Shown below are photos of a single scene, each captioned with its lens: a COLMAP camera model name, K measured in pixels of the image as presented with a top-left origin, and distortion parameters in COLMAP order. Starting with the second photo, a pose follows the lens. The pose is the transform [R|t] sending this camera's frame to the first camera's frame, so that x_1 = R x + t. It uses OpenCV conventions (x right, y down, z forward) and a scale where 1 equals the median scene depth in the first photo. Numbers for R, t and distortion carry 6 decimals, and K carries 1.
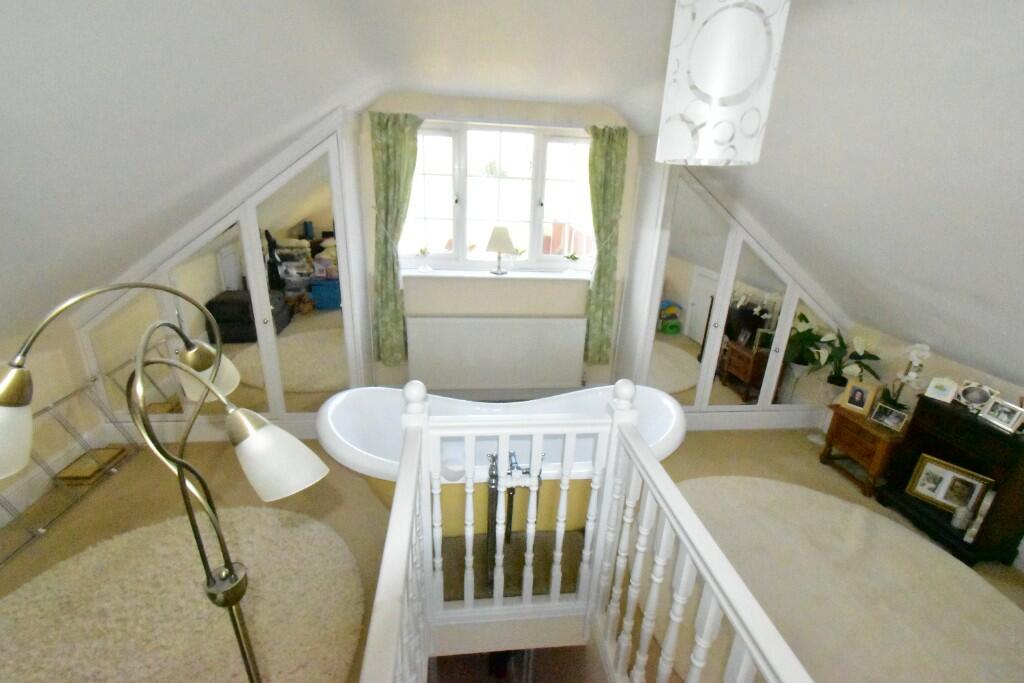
lens RADIAL K [[454.4, 0, 516.3], [0, 454.4, 344.9], [0, 0, 1]] dist [0.000540, -0.000071]
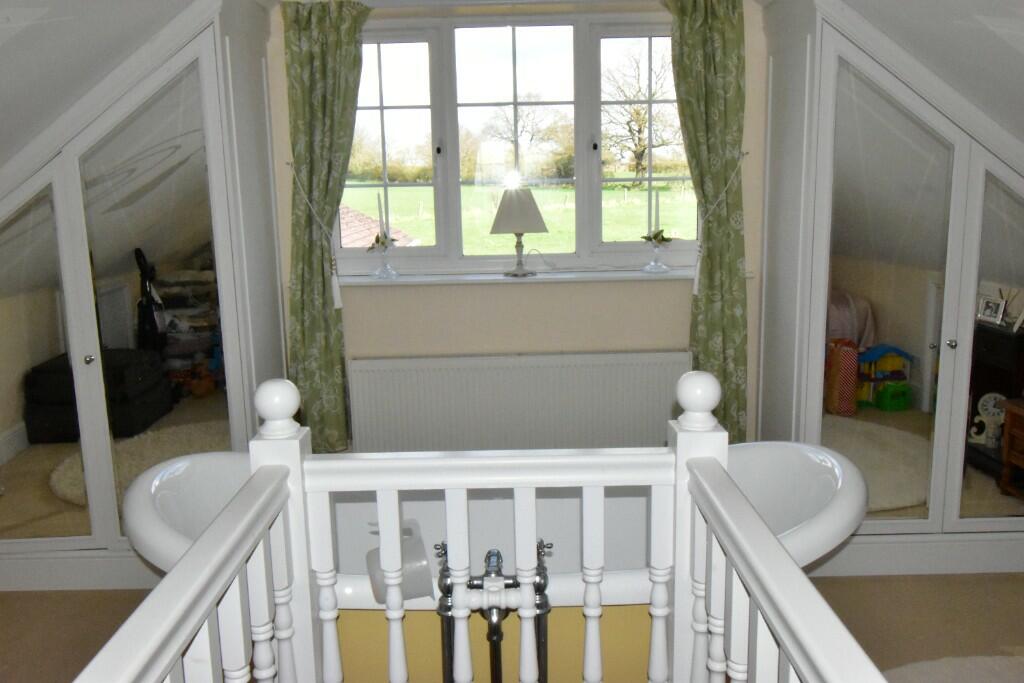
lens RADIAL K [[860.2, 0, 509.3], [0, 860.2, 342.4], [0, 0, 1]] dist [-0.003983, -0.003323]
pose [[0.990818, -0.042559, -0.128327, 0.080796], [0.019099, 0.983704, -0.178776, 0.106128], [0.133845, 0.174683, 0.975485, 0.031226]]
